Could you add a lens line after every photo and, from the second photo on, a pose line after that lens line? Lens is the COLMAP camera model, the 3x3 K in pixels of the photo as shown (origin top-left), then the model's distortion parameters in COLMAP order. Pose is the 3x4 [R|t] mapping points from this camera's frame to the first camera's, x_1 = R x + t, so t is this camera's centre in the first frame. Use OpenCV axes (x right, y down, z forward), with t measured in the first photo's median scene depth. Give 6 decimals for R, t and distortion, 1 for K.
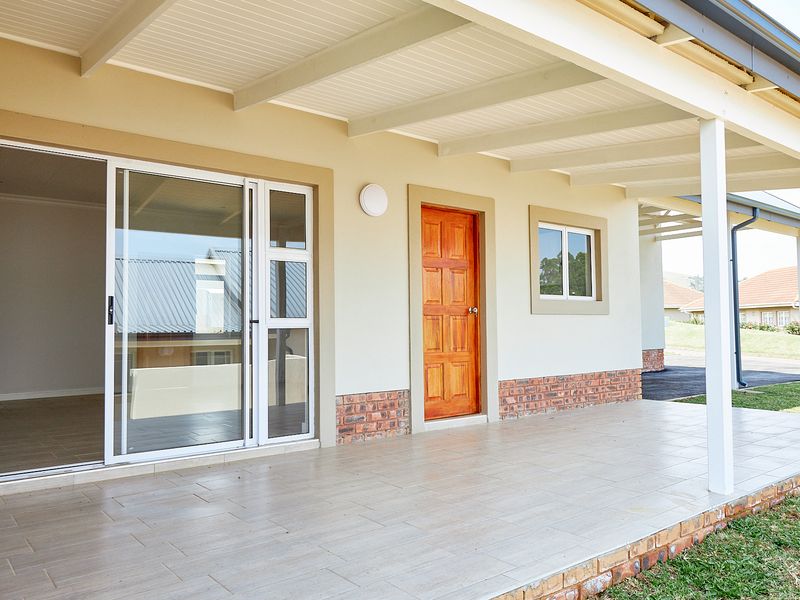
lens RADIAL K [[624.4, 0, 400.5], [0, 624.4, 293.1], [0, 0, 1]] dist [0.006972, -0.006792]
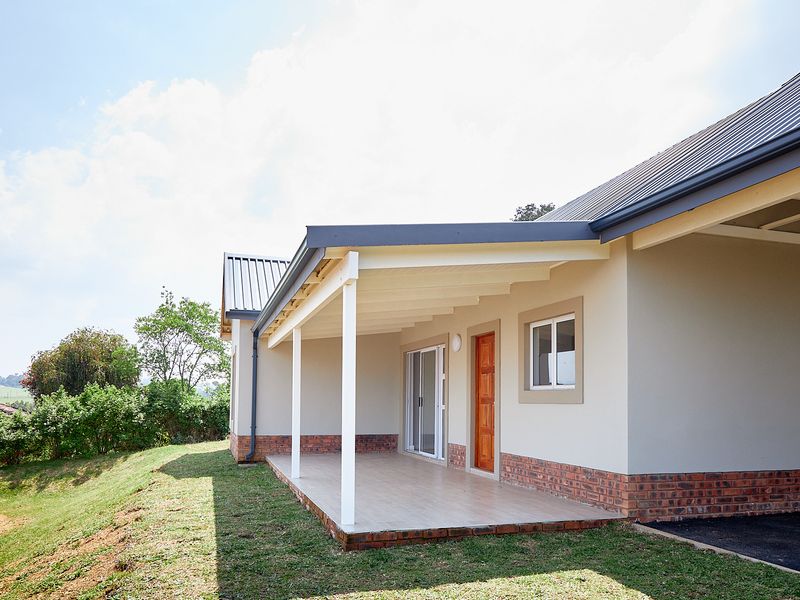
lens RADIAL K [[624.4, 0, 399.0], [0, 624.4, 303.3], [0, 0, 1]] dist [0.006972, -0.006792]
pose [[-0.378006, -0.137486, -0.915537, 1.411923], [0.046112, 0.984888, -0.166940, 0.034015], [0.924654, -0.105322, -0.365954, 1.213822]]
